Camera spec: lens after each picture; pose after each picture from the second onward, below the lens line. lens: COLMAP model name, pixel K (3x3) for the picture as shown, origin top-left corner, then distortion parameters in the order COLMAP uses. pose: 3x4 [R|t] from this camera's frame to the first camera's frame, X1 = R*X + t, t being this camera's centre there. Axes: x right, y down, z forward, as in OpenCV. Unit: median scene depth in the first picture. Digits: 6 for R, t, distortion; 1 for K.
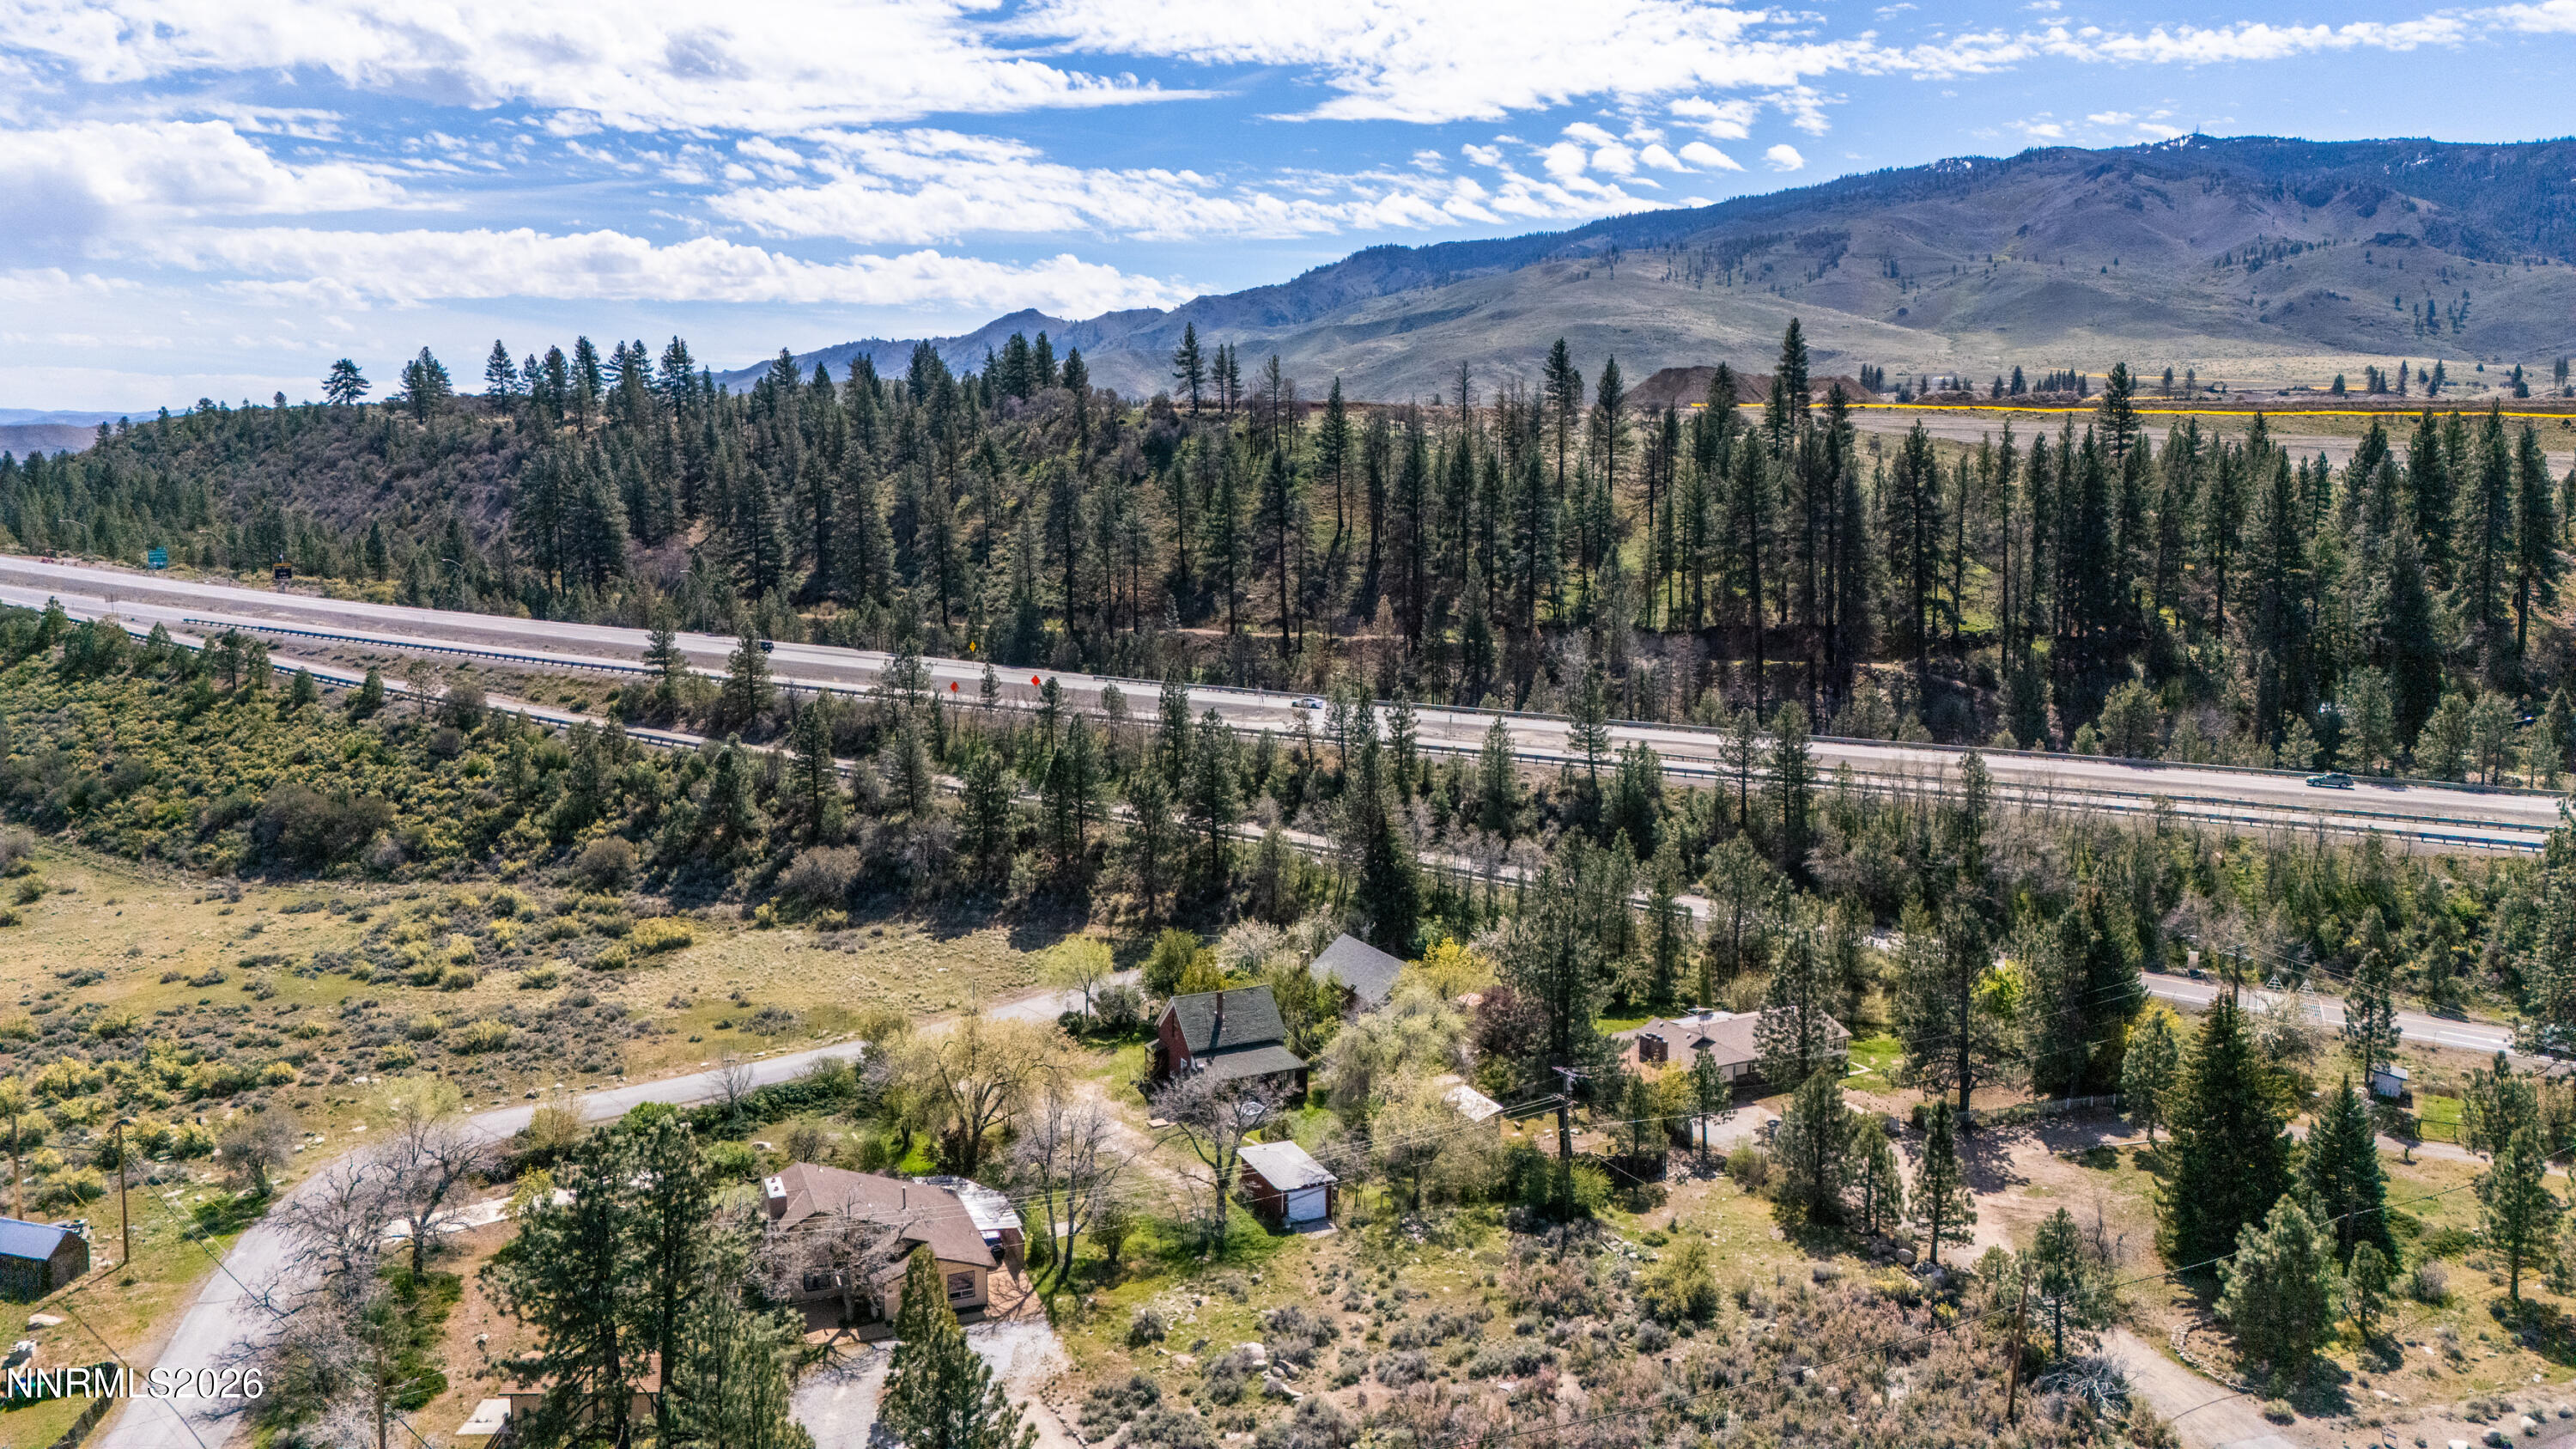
lens RADIAL K [[1883.8, 0, 1280.7], [0, 1883.8, 711.1], [0, 0, 1]] dist [0.088822, -0.086045]
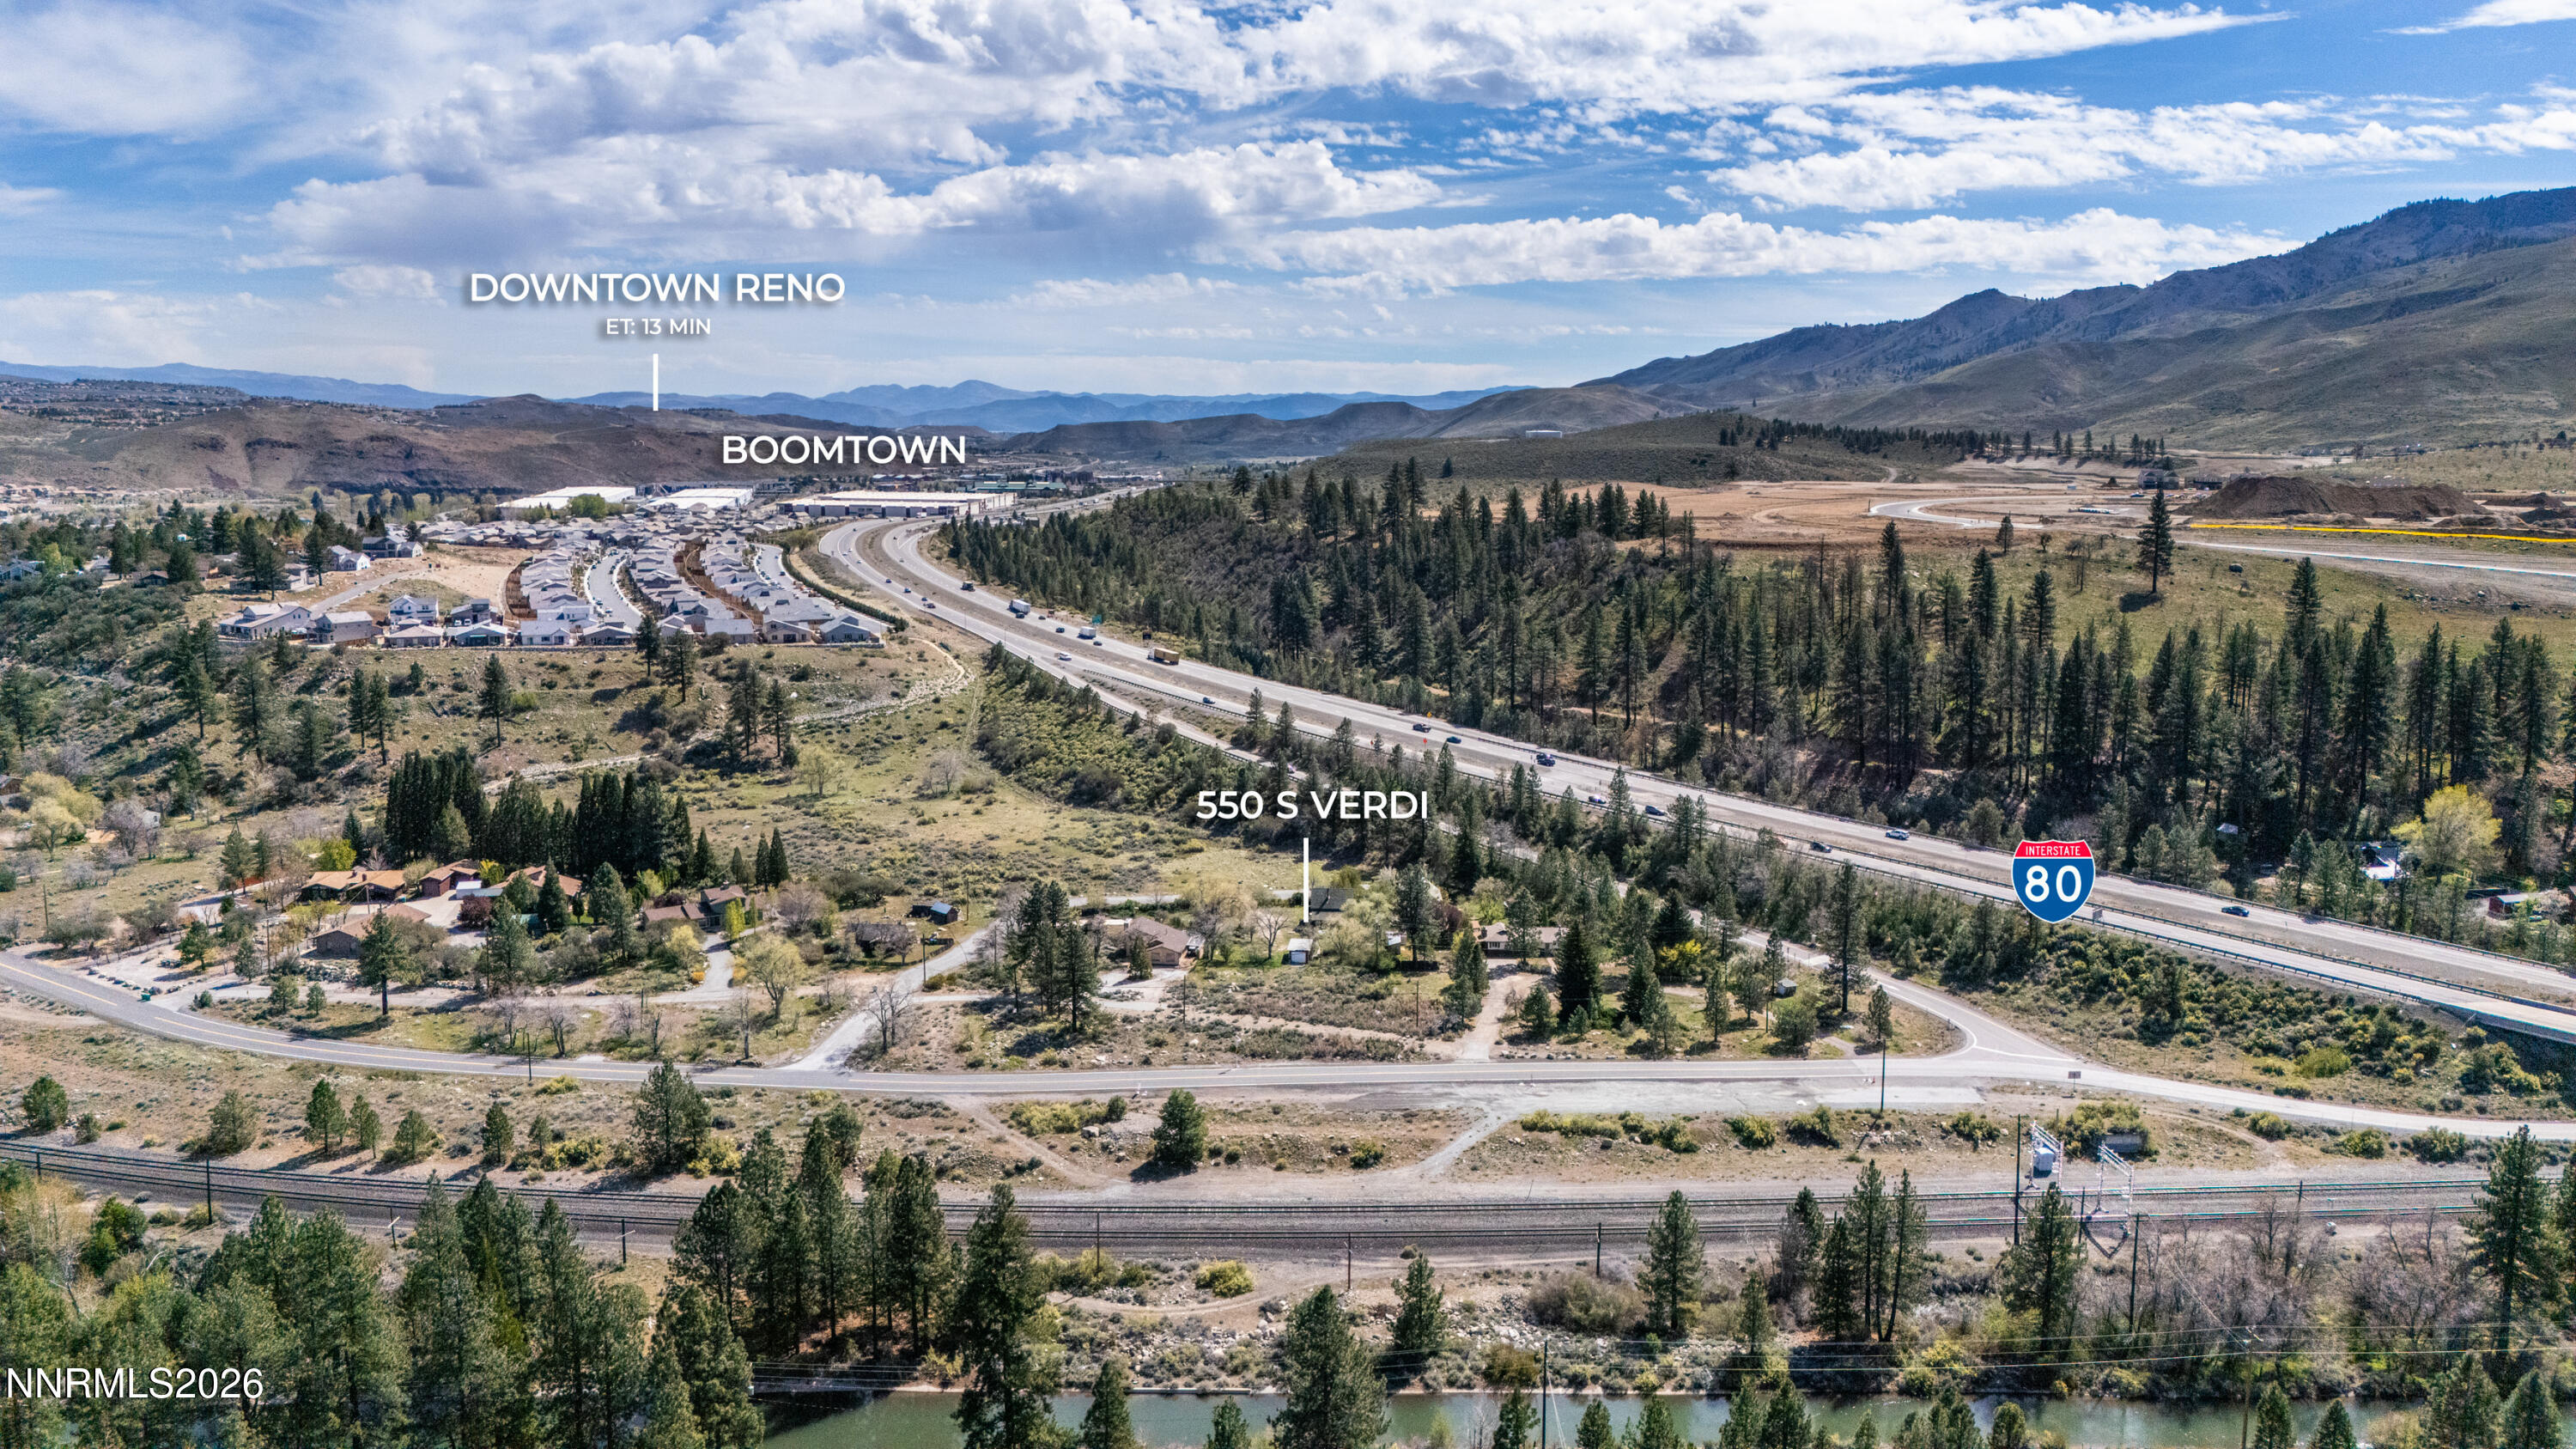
lens RADIAL K [[1883.8, 0, 1304.2], [0, 1883.8, 717.6], [0, 0, 1]] dist [0.088822, -0.086045]
pose [[0.881476, 0.074831, -0.466263, 0.792584], [-0.066557, 0.997196, 0.034214, -0.117400], [0.467516, 0.000874, 0.883984, -0.900389]]
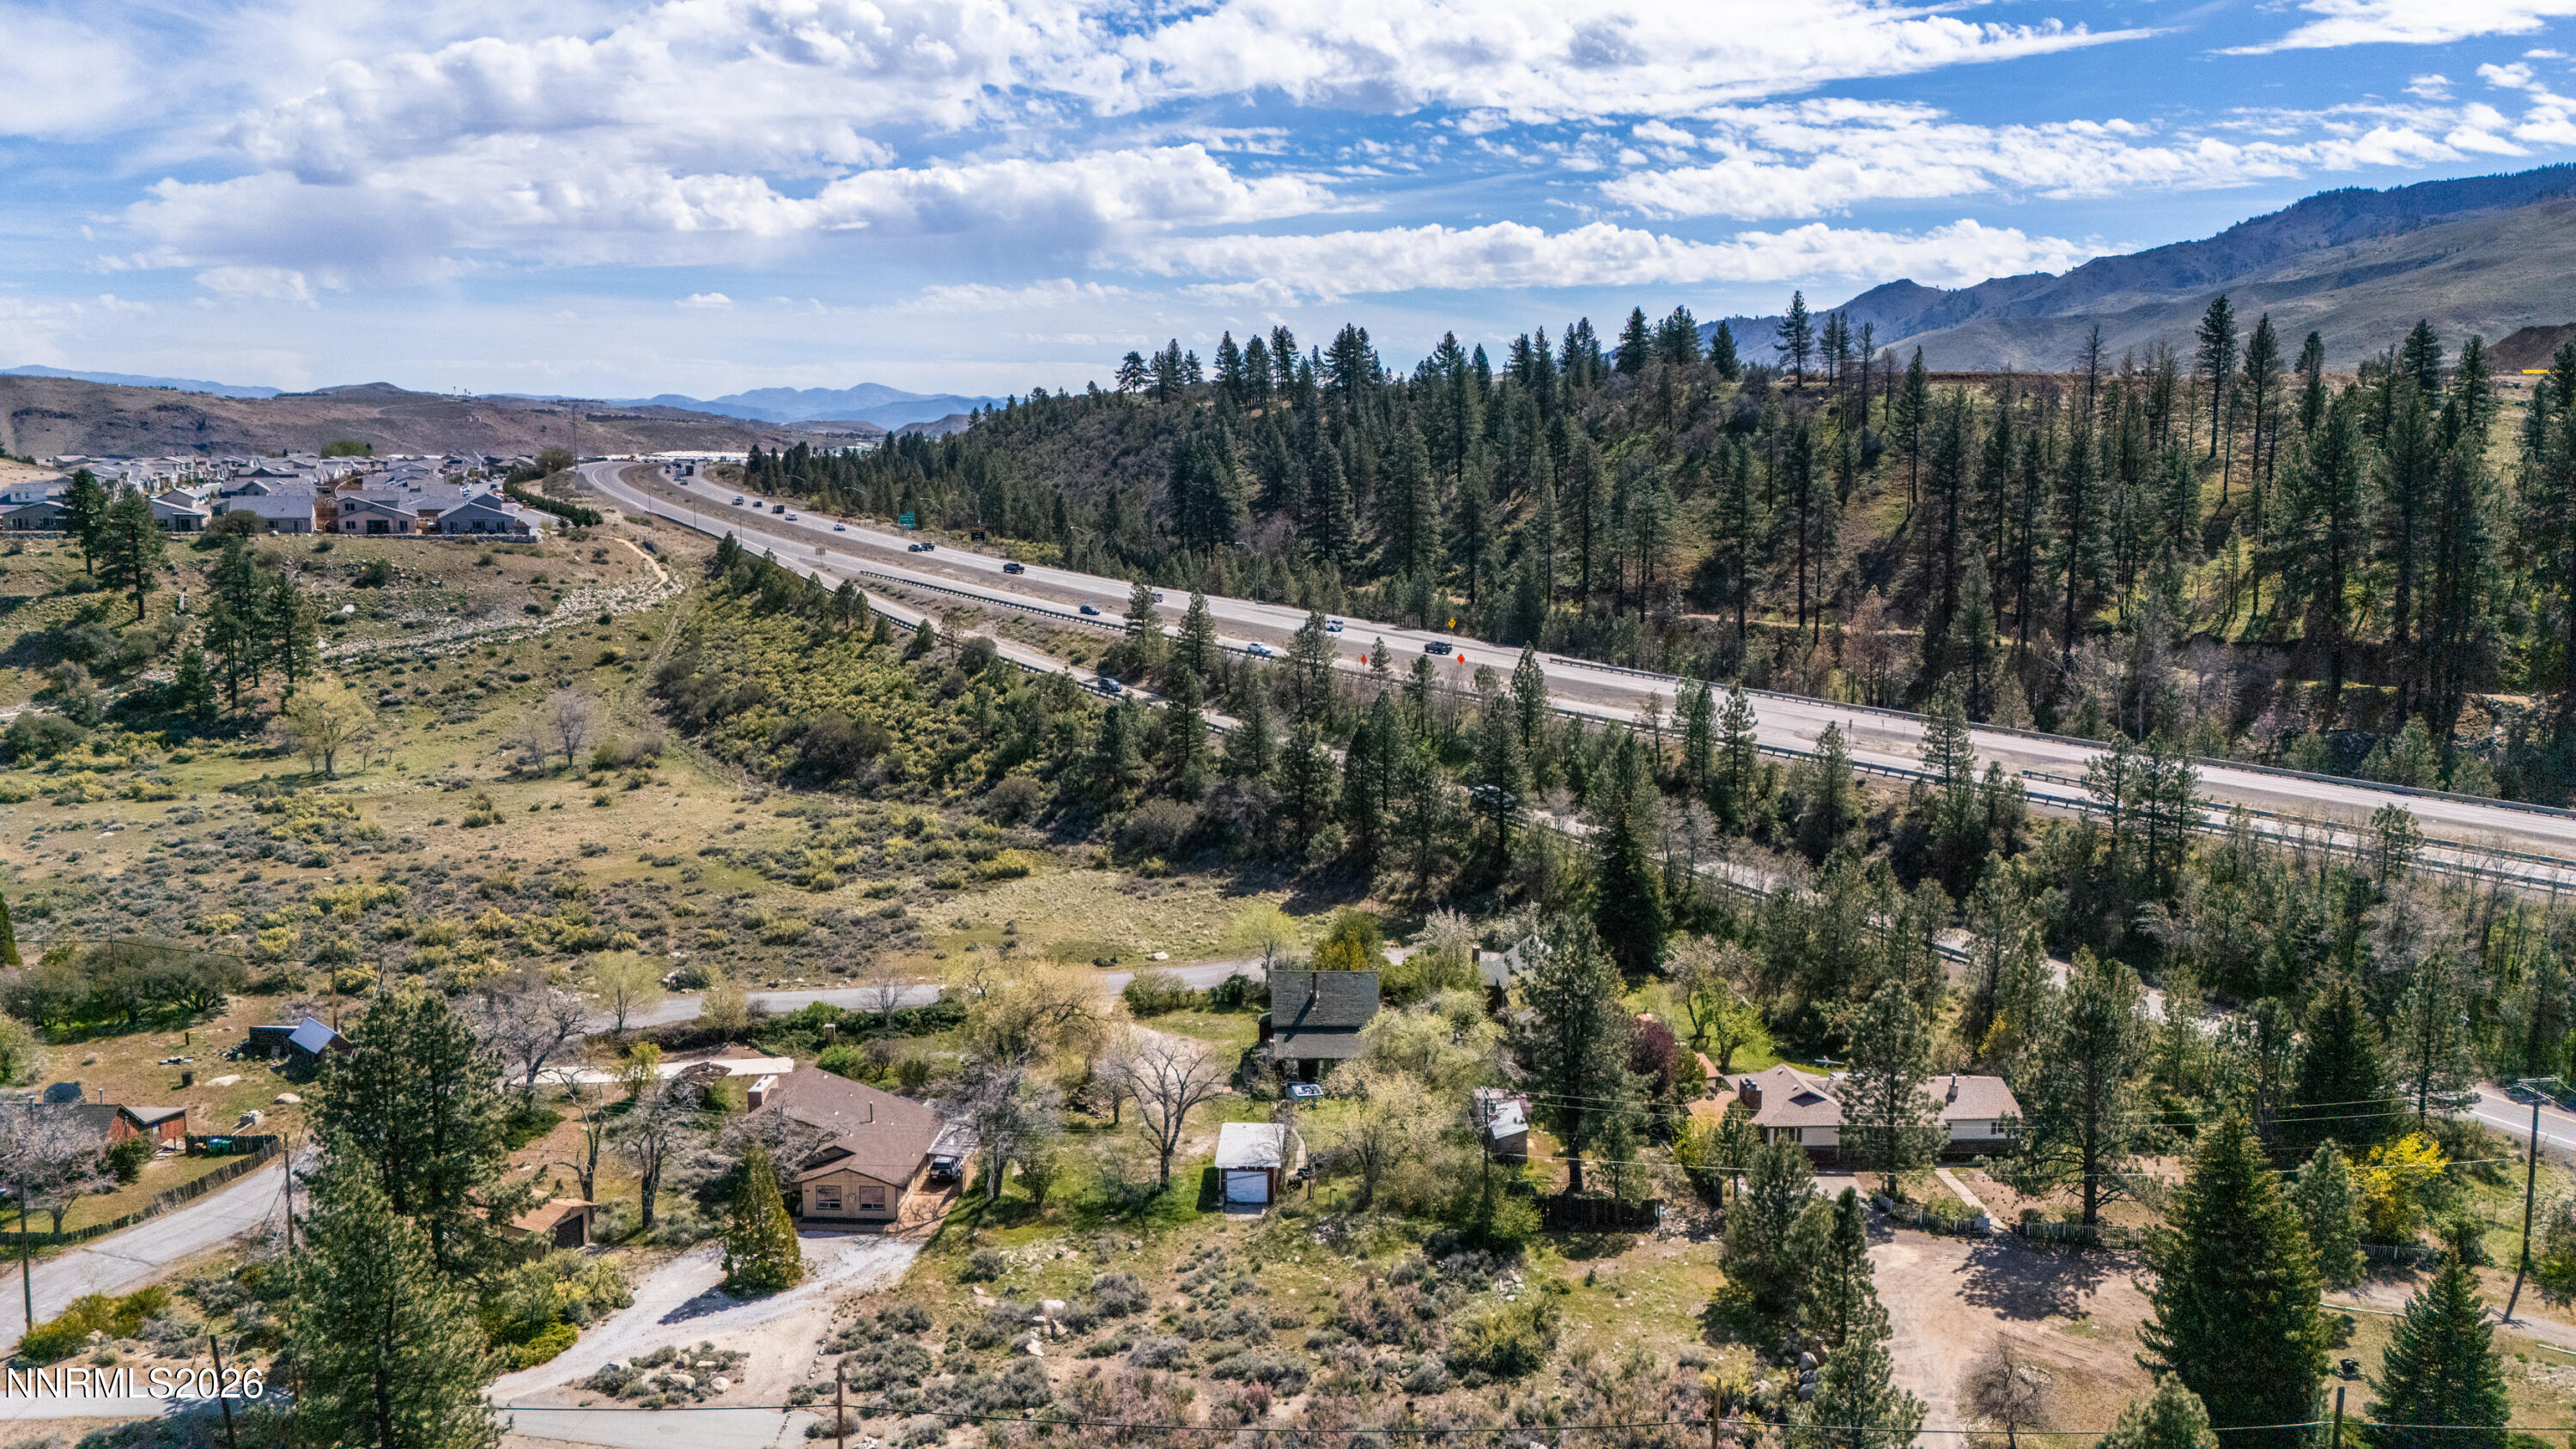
lens RADIAL K [[1883.8, 0, 1281.1], [0, 1883.8, 706.8], [0, 0, 1]] dist [0.088822, -0.086045]
pose [[0.901738, 0.065534, -0.427286, 0.263738], [-0.061806, 0.997832, 0.022606, -0.008715], [0.427841, 0.006024, 0.903834, 0.064623]]
